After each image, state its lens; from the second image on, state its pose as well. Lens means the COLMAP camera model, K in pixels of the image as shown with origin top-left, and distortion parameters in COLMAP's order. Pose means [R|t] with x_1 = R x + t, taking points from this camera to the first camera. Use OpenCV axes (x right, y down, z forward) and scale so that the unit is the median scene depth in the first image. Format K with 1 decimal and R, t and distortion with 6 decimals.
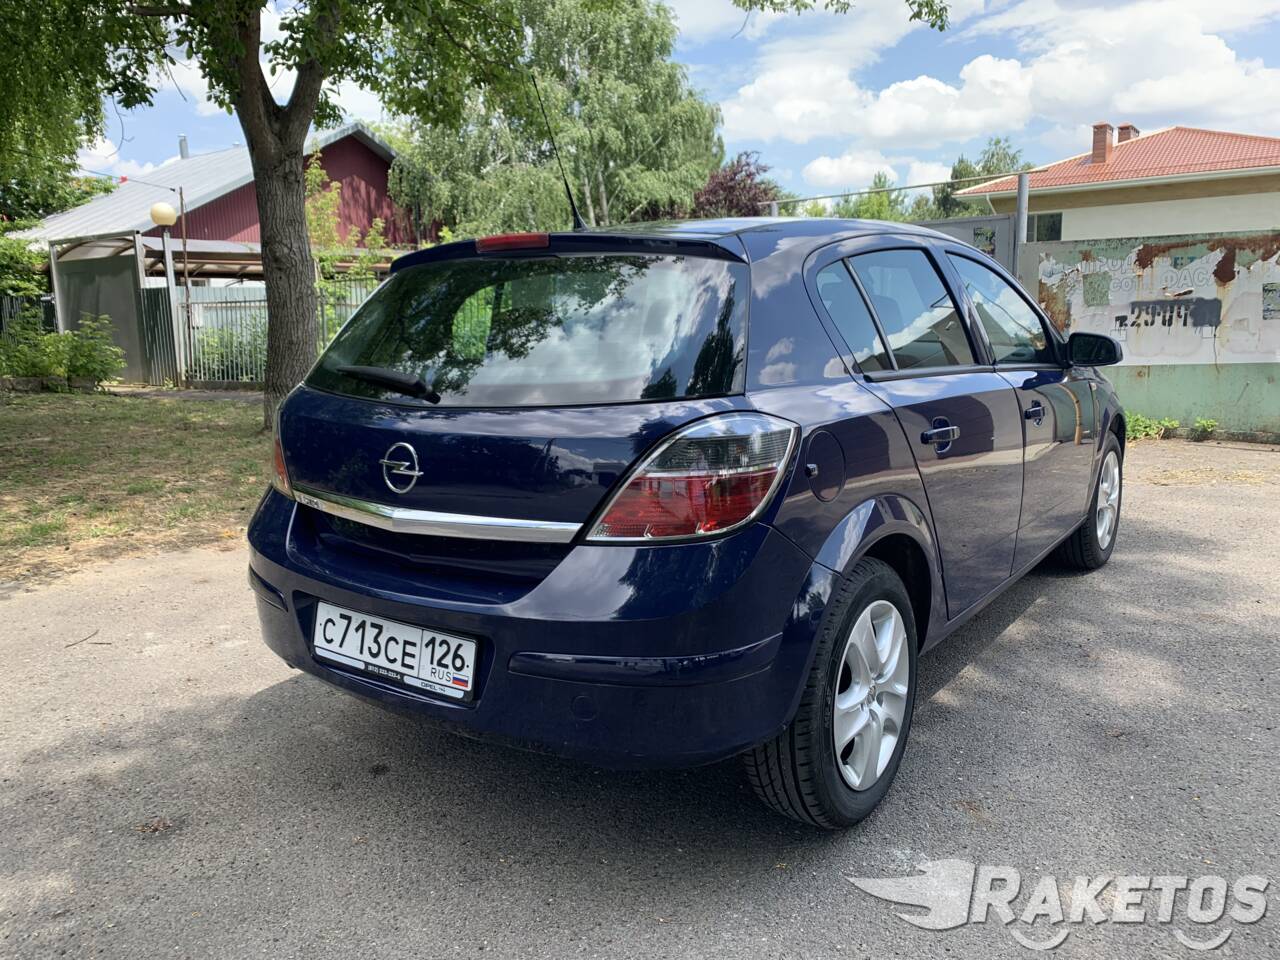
lens RADIAL K [[992.5, 0, 645.6], [0, 992.5, 484.8], [0, 0, 1]] dist [-0.001712, 0.019341]
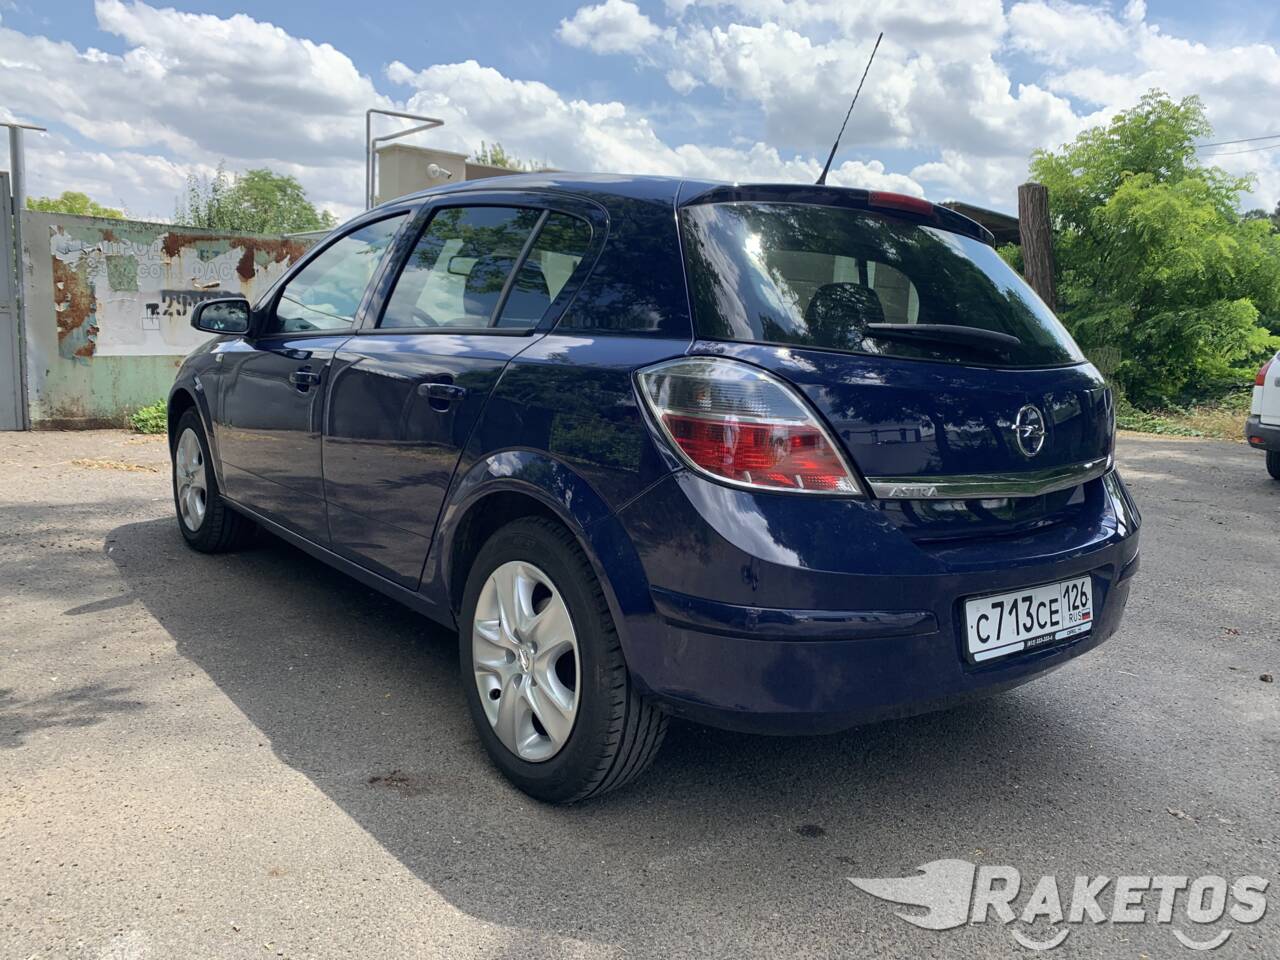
lens RADIAL K [[992.5, 0, 652.6], [0, 992.5, 479.9], [0, 0, 1]] dist [-0.001712, 0.019341]
pose [[0.258006, -0.110133, 0.959845, -0.338418], [0.113635, 0.990045, 0.083053, -0.024868], [-0.959437, 0.087644, 0.267953, 0.285783]]
